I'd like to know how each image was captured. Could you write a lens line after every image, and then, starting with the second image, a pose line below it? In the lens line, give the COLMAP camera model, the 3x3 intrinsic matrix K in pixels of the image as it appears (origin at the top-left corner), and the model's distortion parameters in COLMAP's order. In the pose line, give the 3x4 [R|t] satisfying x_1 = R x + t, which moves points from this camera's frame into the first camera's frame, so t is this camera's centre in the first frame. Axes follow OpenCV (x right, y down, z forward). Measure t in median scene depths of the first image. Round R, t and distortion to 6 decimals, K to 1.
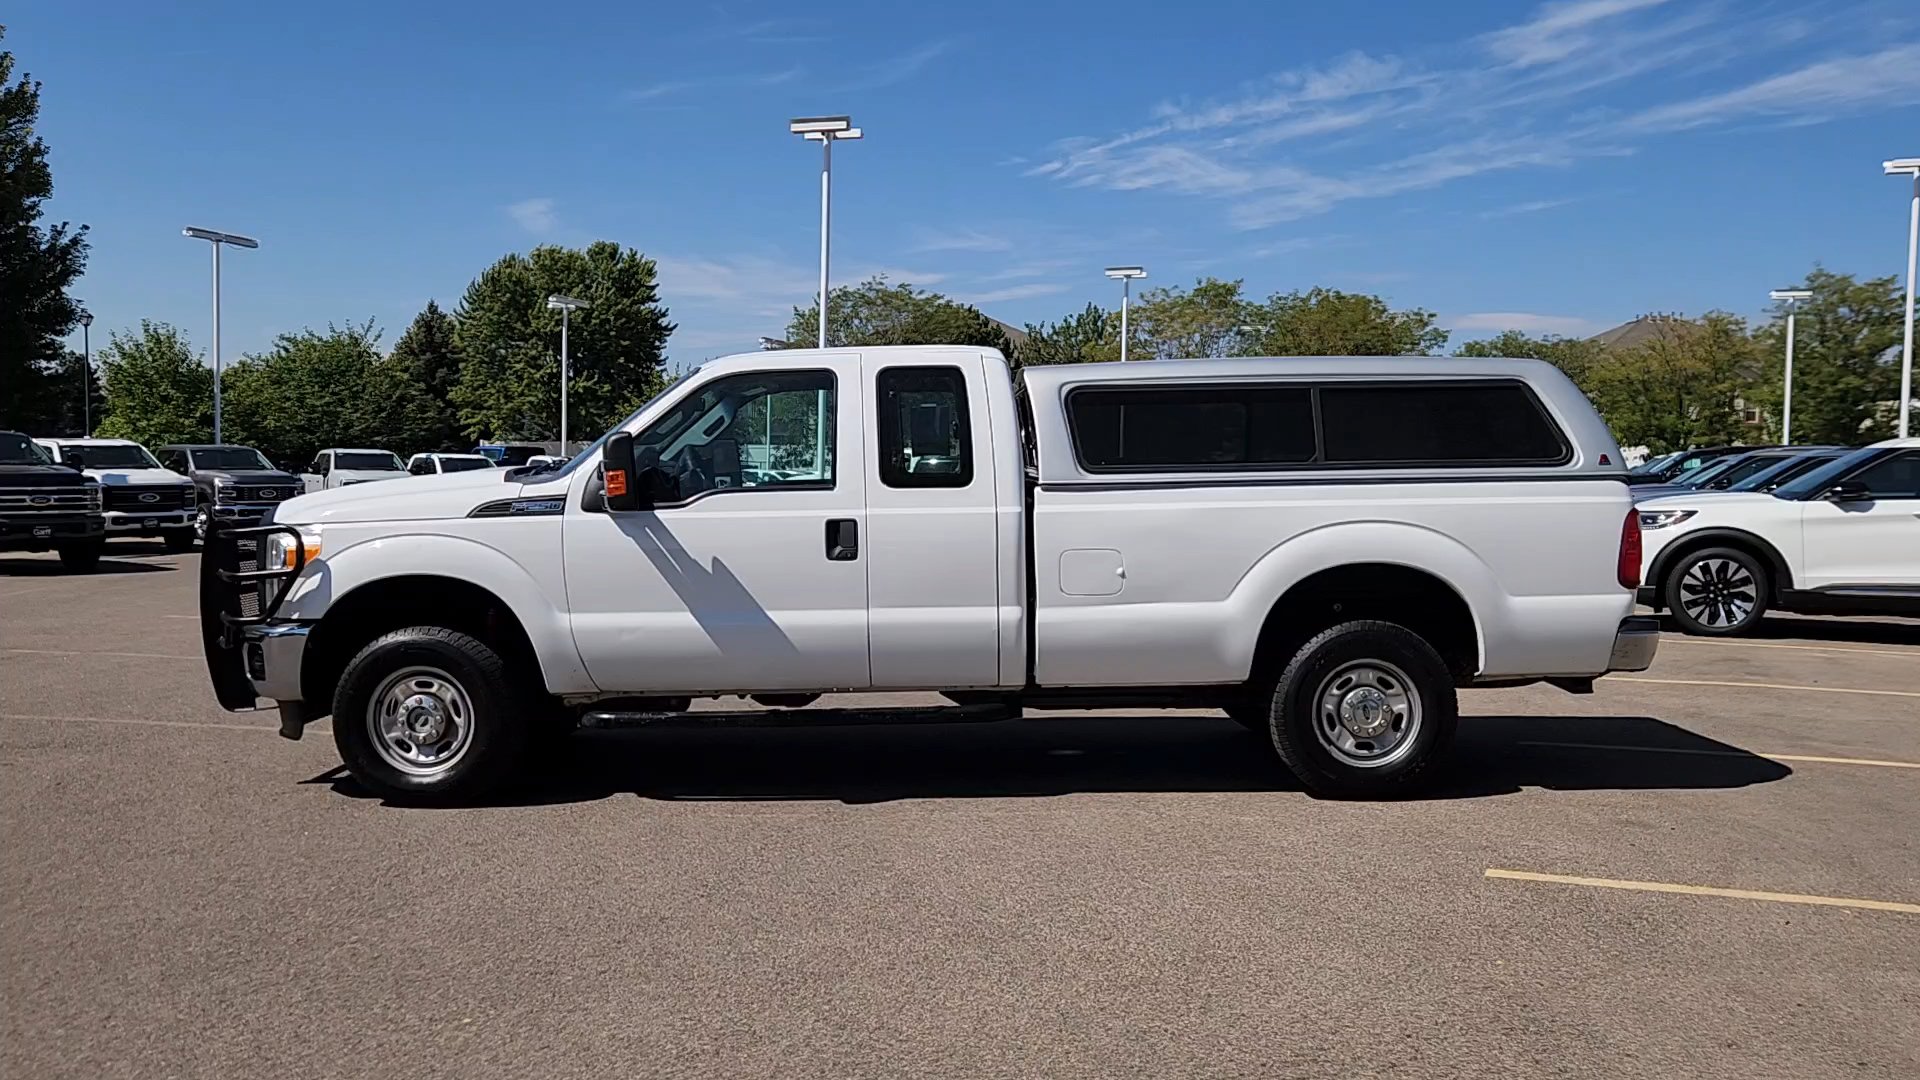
lens RADIAL K [[1618.8, 0, 947.2], [0, 1618.8, 572.2], [0, 0, 1]] dist [0.042097, -0.041521]
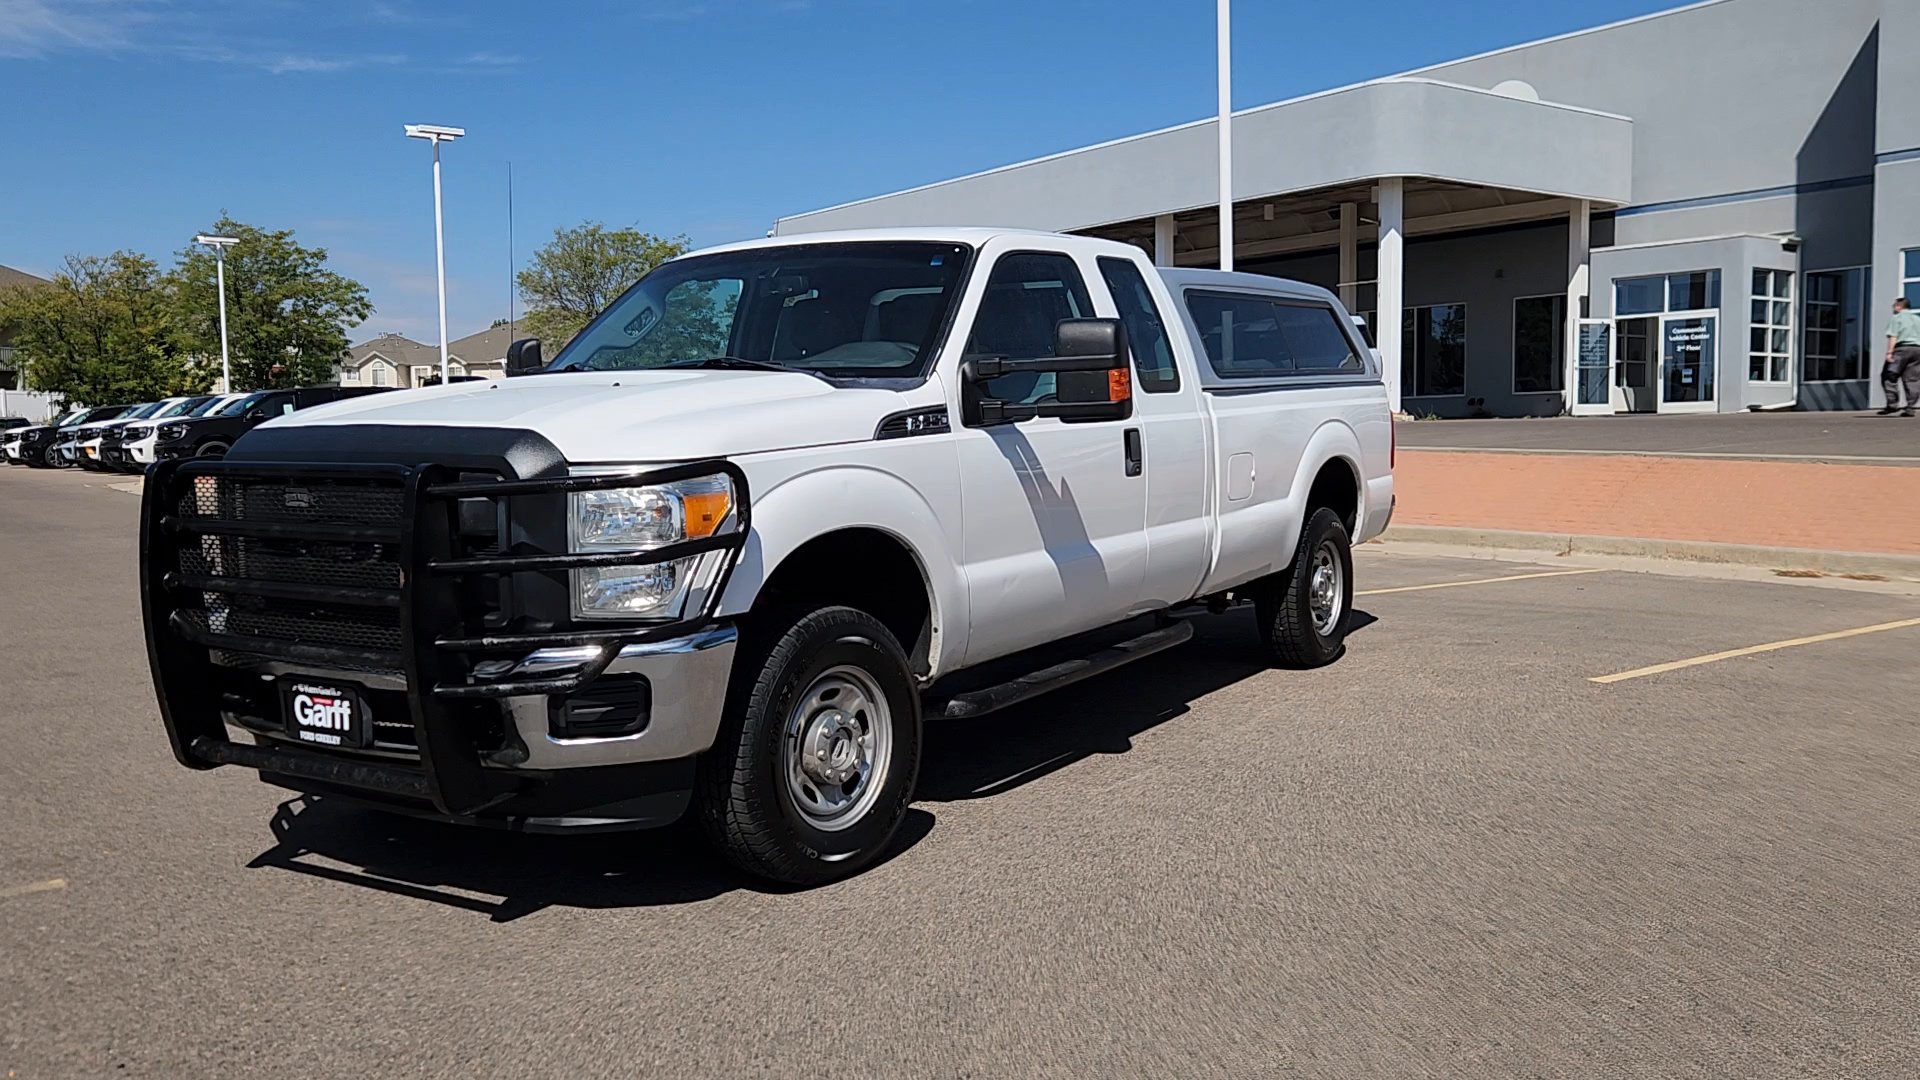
lens RADIAL K [[1616.1, 0, 949.3], [0, 1616.1, 577.2], [0, 0, 1]] dist [0.027891, -0.011750]
pose [[0.530083, -0.098573, 0.842197, -0.844839], [0.070223, 0.994912, 0.072248, -0.022574], [-0.845033, 0.020844, 0.534307, 0.607297]]
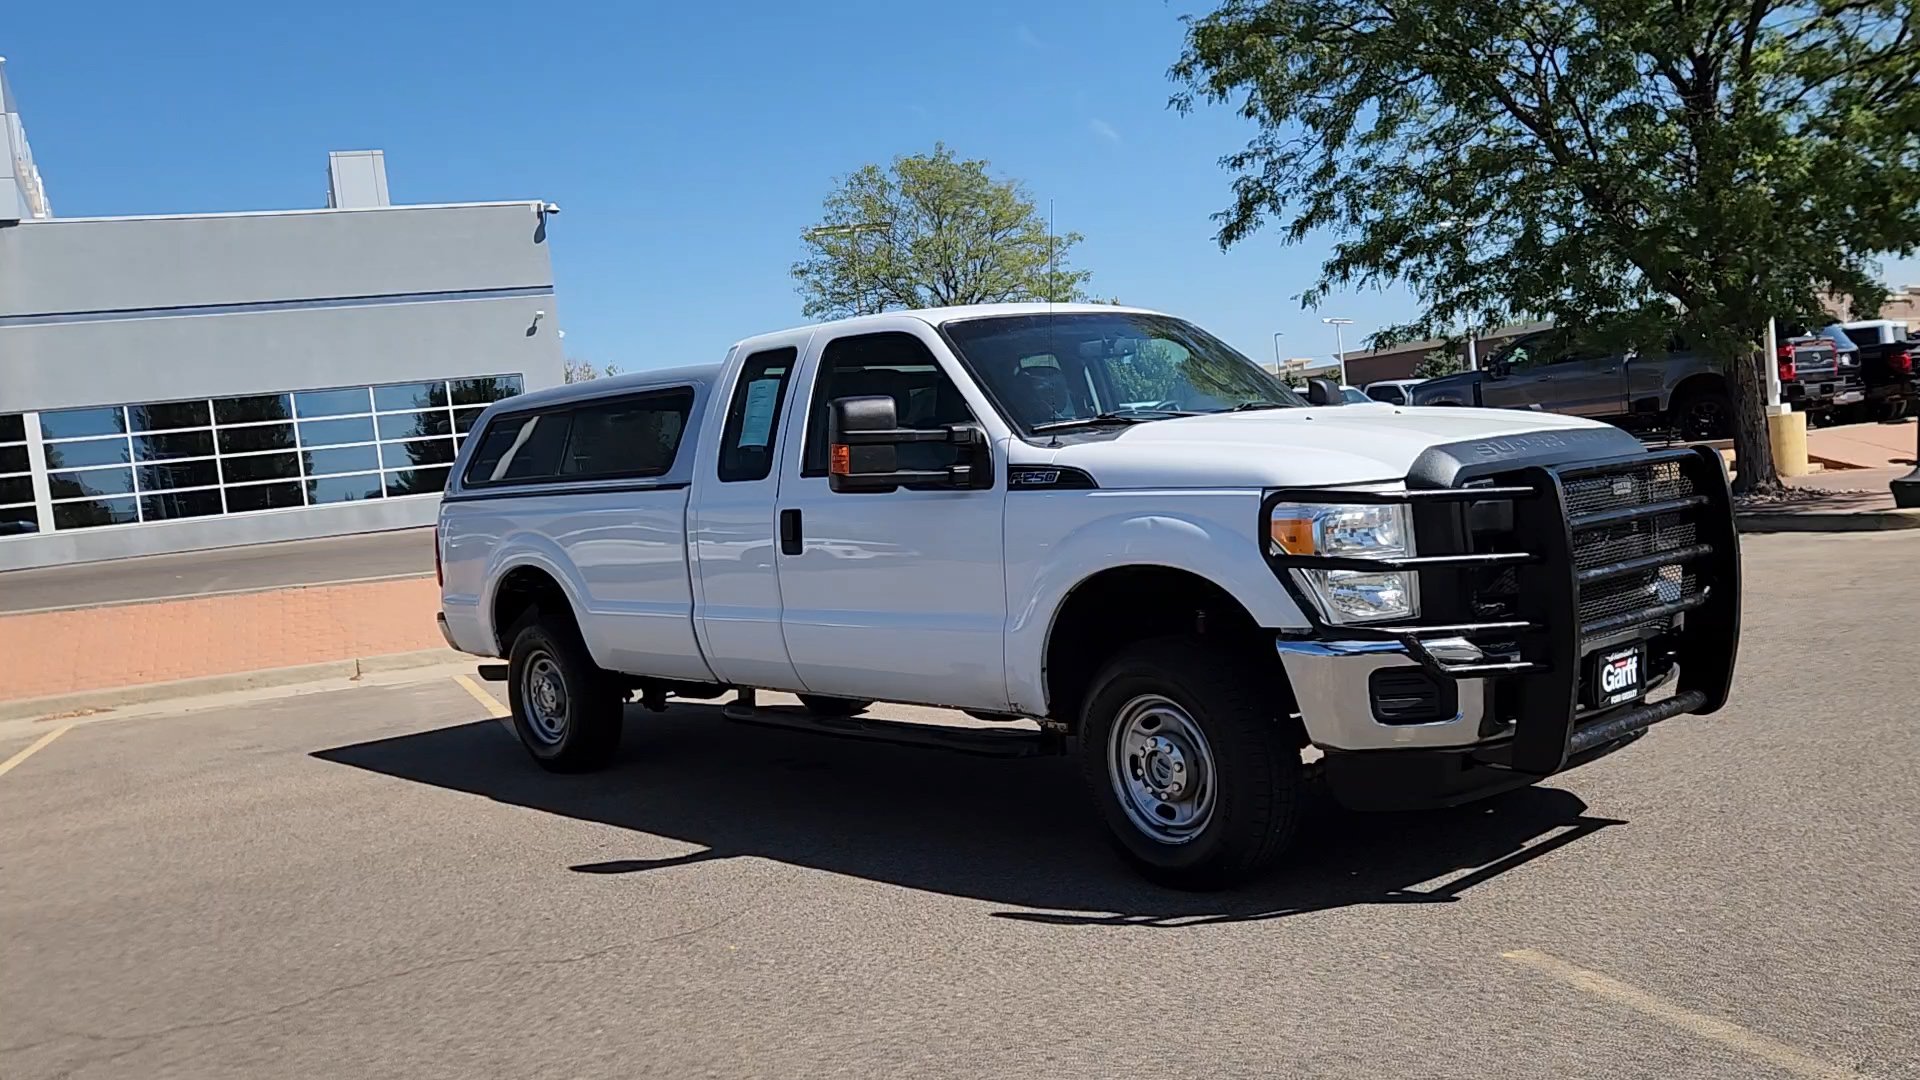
lens RADIAL K [[1618.8, 0, 947.2], [0, 1618.8, 572.2], [0, 0, 1]] dist [0.042097, -0.041521]
pose [[-0.671199, 0.011811, 0.741183, -0.786511], [0.135768, 0.984918, 0.107253, -0.102875], [-0.728738, 0.172618, -0.662679, 1.808365]]
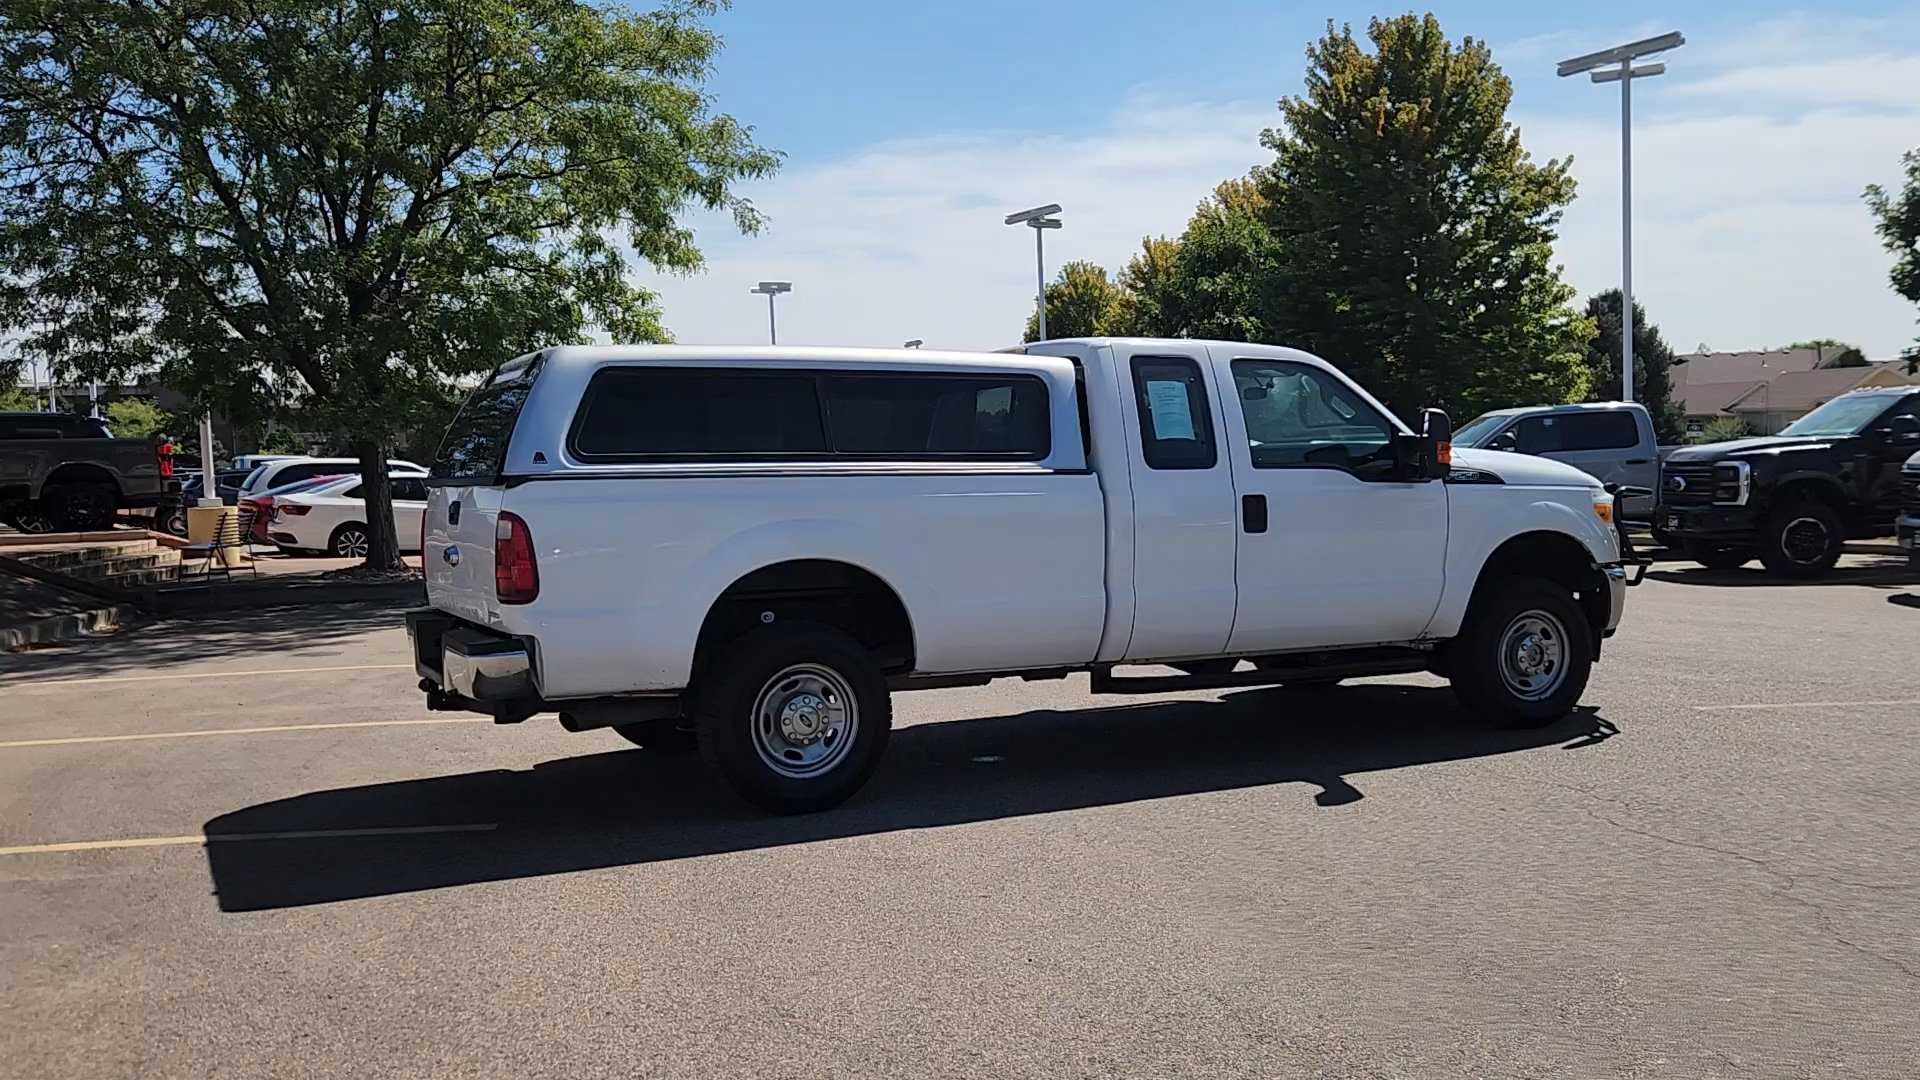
lens RADIAL K [[1618.8, 0, 947.2], [0, 1618.8, 572.2], [0, 0, 1]] dist [0.042097, -0.041521]
pose [[-0.890503, 0.053330, -0.451841, 0.605692], [-0.003420, 0.992294, 0.123859, -0.133509], [0.454964, 0.111842, -0.883458, 2.128653]]
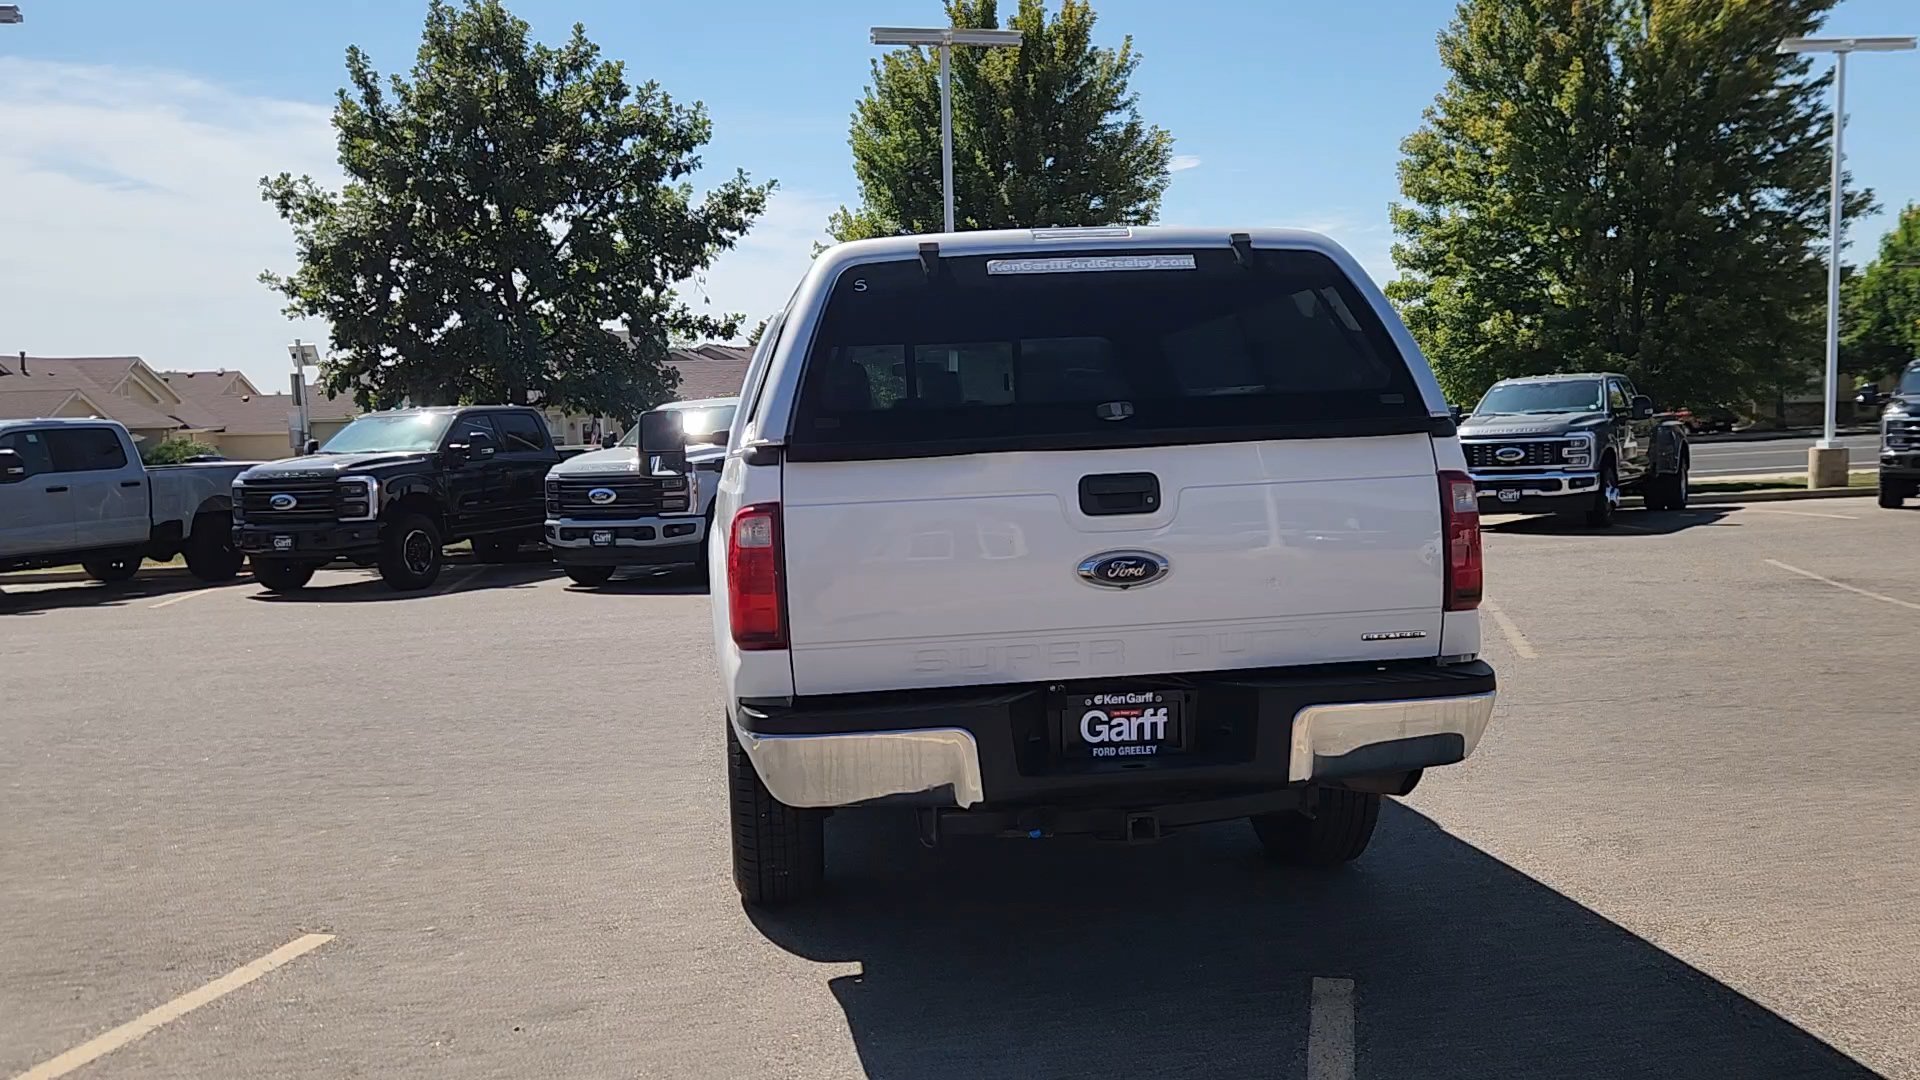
lens RADIAL K [[1618.8, 0, 947.2], [0, 1618.8, 572.2], [0, 0, 1]] dist [0.042097, -0.041521]
pose [[0.129245, 0.078201, -0.988524, 0.973397], [-0.026805, 0.996797, 0.075350, -0.059936], [0.991250, 0.016759, 0.130927, 0.990942]]
